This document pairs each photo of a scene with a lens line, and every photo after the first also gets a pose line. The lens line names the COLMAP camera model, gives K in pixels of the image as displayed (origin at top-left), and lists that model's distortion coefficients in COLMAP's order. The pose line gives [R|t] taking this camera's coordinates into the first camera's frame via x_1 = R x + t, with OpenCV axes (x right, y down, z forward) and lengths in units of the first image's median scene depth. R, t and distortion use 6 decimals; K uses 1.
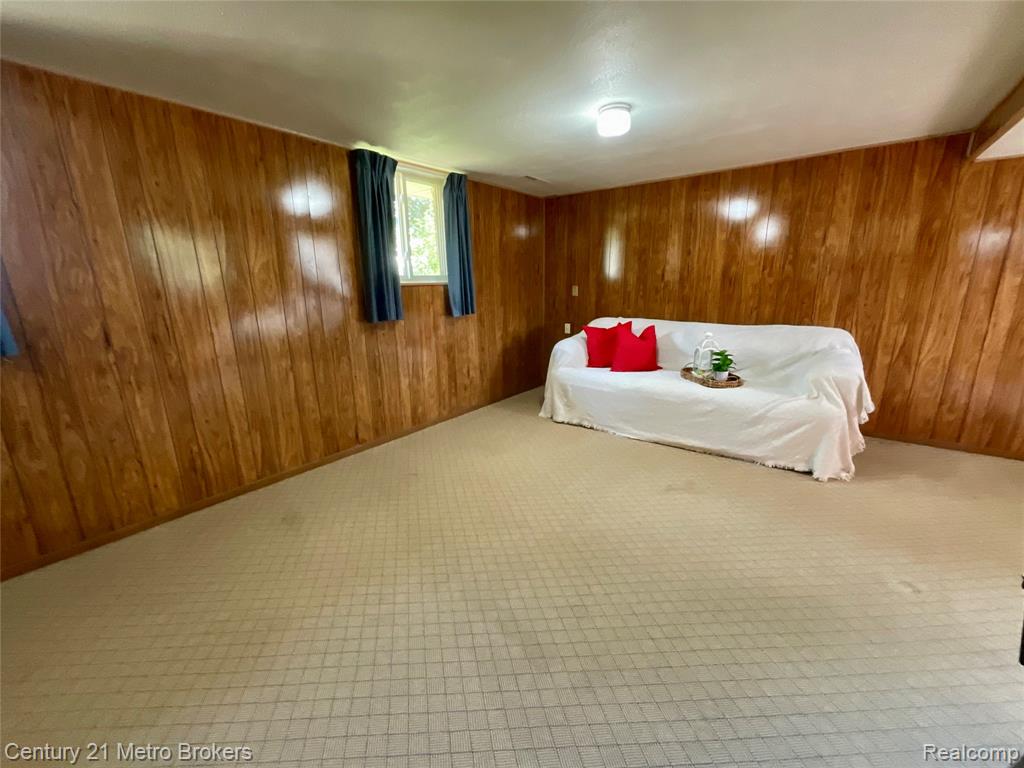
lens RADIAL K [[414.1, 0, 512.5], [0, 414.1, 386.0], [0, 0, 1]] dist [-0.000957, -0.000003]
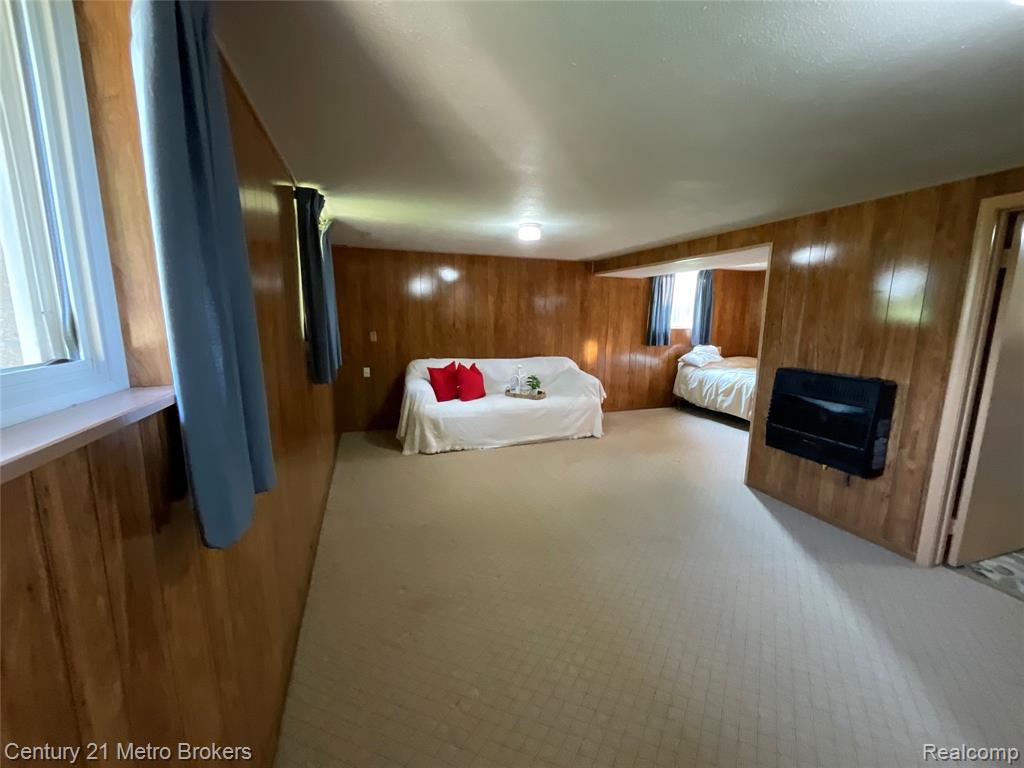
lens RADIAL K [[414.1, 0, 513.0], [0, 414.1, 382.8], [0, 0, 1]] dist [-0.000957, -0.000003]
pose [[0.555498, -0.115086, 0.823515, -0.749898], [0.183079, 0.983000, 0.013879, -0.086704], [-0.811113, 0.143058, 0.567124, 0.172618]]
